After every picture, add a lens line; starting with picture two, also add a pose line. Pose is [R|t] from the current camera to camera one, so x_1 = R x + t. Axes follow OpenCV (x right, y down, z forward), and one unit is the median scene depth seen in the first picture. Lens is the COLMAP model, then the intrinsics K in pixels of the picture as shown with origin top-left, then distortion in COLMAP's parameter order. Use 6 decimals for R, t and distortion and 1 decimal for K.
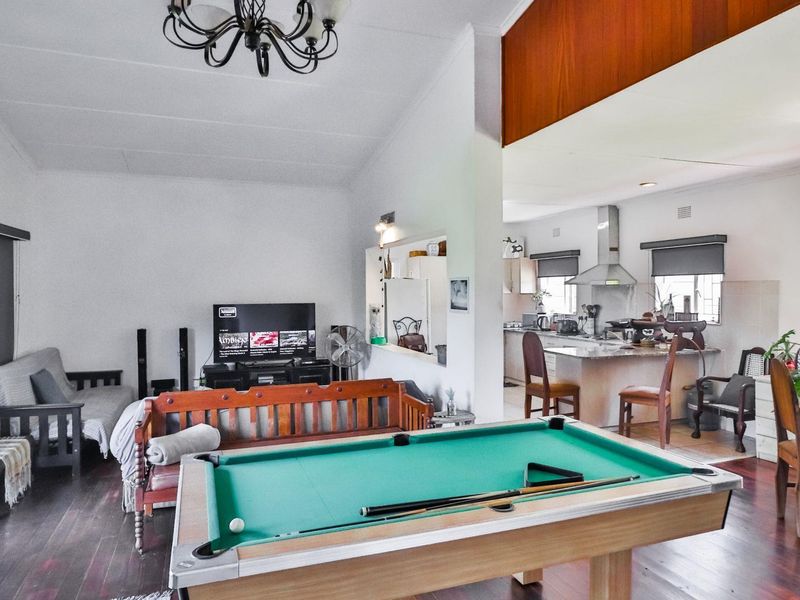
lens RADIAL K [[571.8, 0, 416.0], [0, 571.8, 294.4], [0, 0, 1]] dist [0.003244, 0.000723]
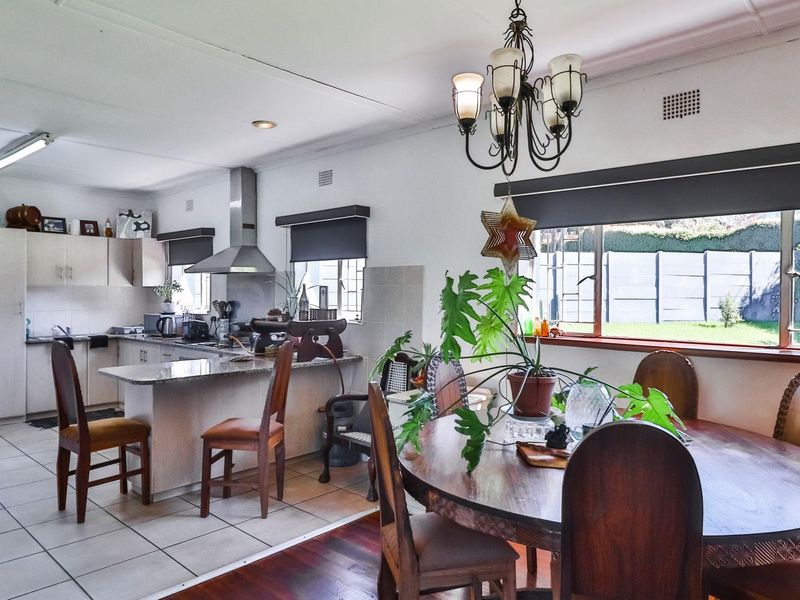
lens RADIAL K [[571.8, 0, 416.0], [0, 571.8, 294.4], [0, 0, 1]] dist [0.003244, 0.000723]
pose [[0.891837, 0.004050, 0.452340, 0.195504], [-0.002400, 0.999988, -0.004221, 0.012579], [-0.452351, 0.002679, 0.891836, 0.224199]]
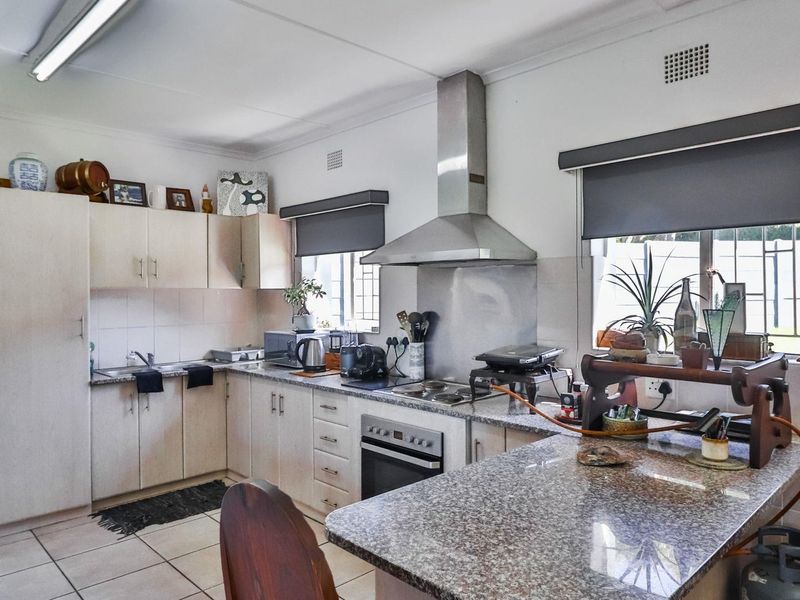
lens RADIAL K [[571.8, 0, 416.0], [0, 571.8, 294.4], [0, 0, 1]] dist [0.003244, 0.000723]
pose [[0.915253, -0.003697, 0.402863, 0.131751], [0.006349, 0.999966, -0.005248, 0.007420], [-0.402830, 0.007361, 0.915245, 0.615444]]
